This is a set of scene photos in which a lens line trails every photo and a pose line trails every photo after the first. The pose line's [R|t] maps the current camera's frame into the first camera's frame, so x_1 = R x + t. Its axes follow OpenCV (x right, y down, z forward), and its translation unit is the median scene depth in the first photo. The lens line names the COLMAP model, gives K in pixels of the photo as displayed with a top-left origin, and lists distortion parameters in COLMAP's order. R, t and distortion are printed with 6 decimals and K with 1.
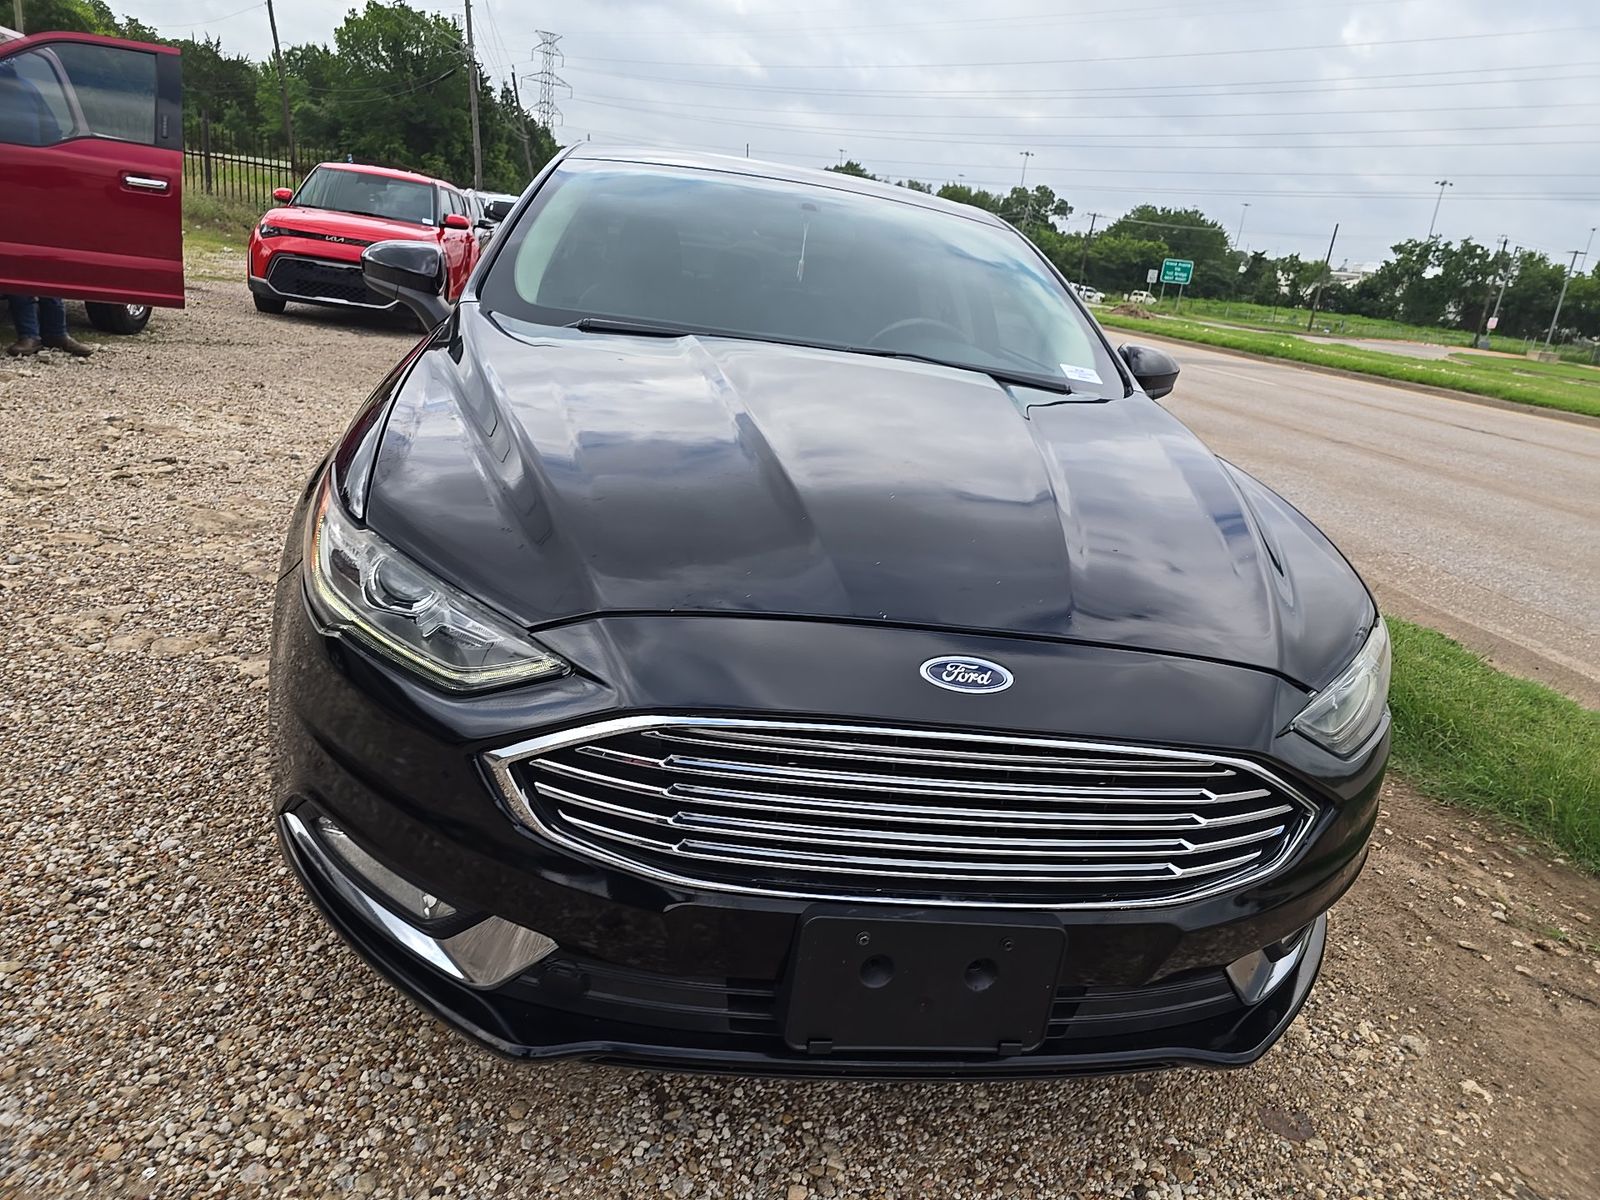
lens RADIAL K [[1066.1, 0, 800.0], [0, 1066.1, 600.0], [0, 0, 1]] dist [0.040773, -0.036404]
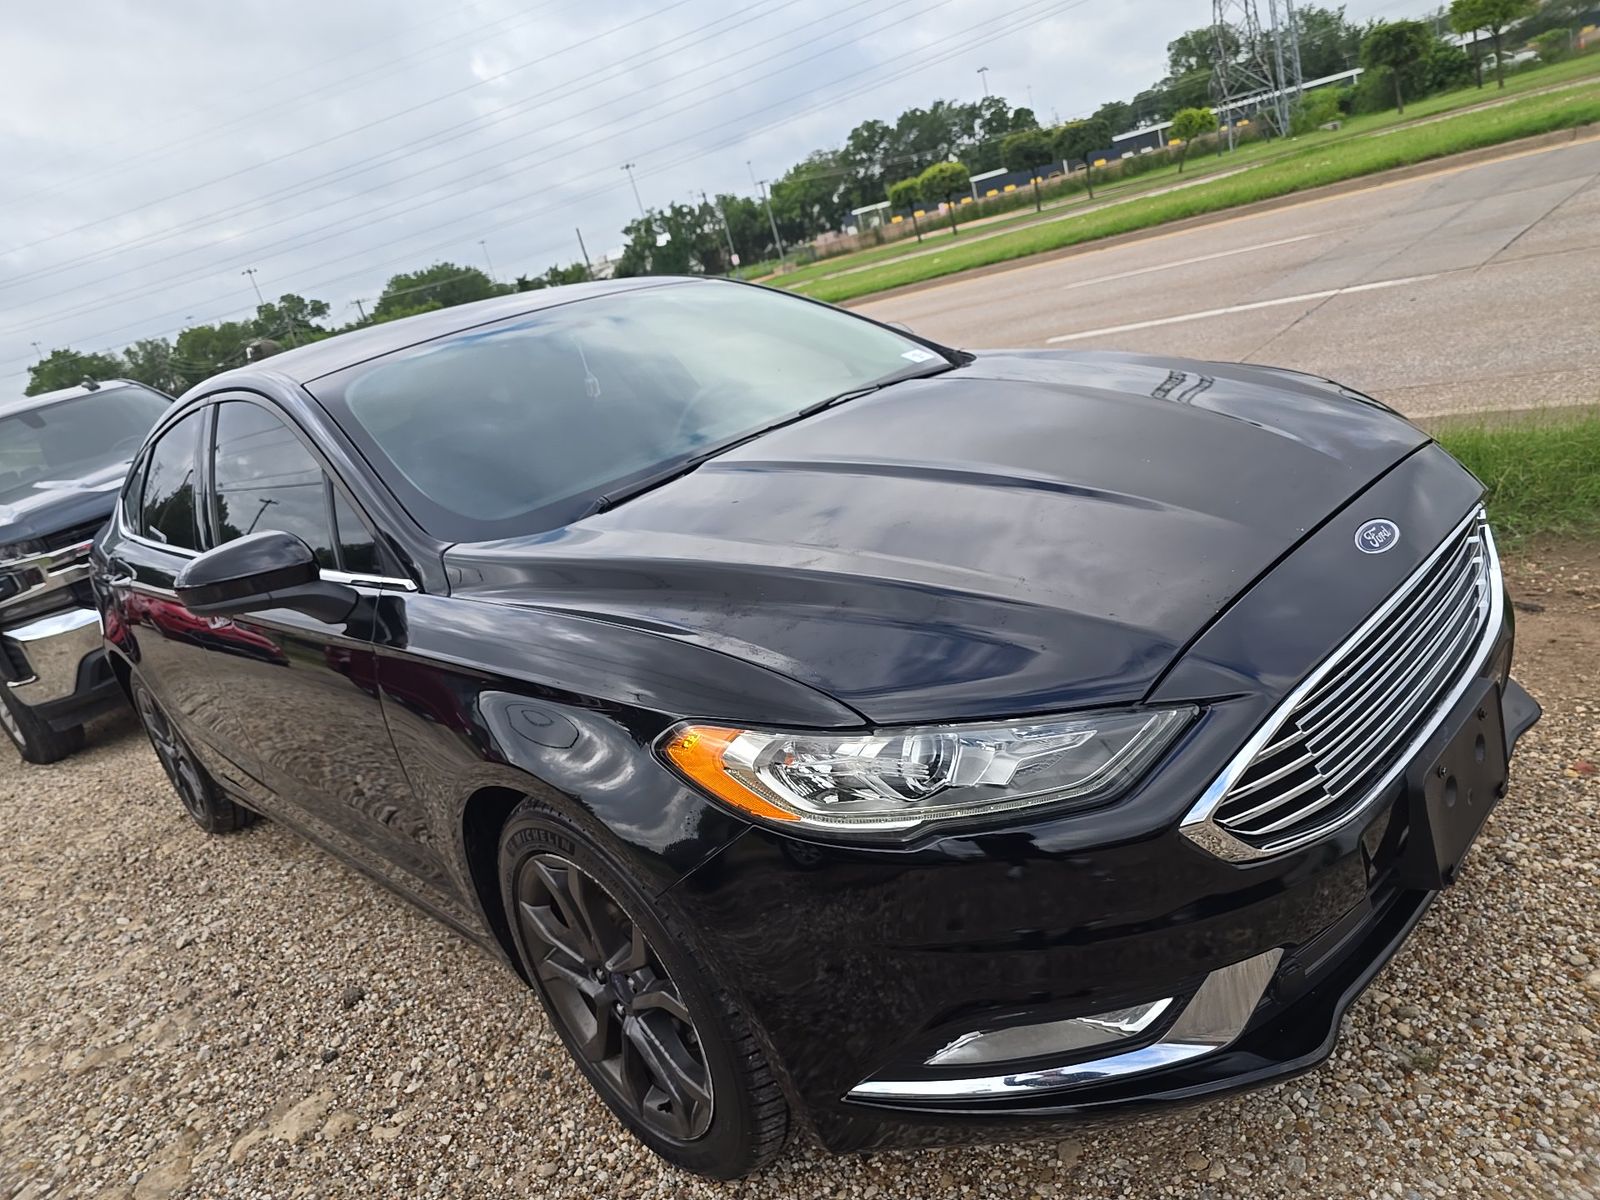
lens RADIAL K [[1066.1, 0, 800.0], [0, 1066.1, 600.0], [0, 0, 1]] dist [0.040773, -0.036404]
pose [[0.743747, -0.491743, 0.452801, -0.745773], [0.513154, 0.854109, 0.084685, -0.251128], [-0.428385, 0.169373, 0.887581, 0.182036]]
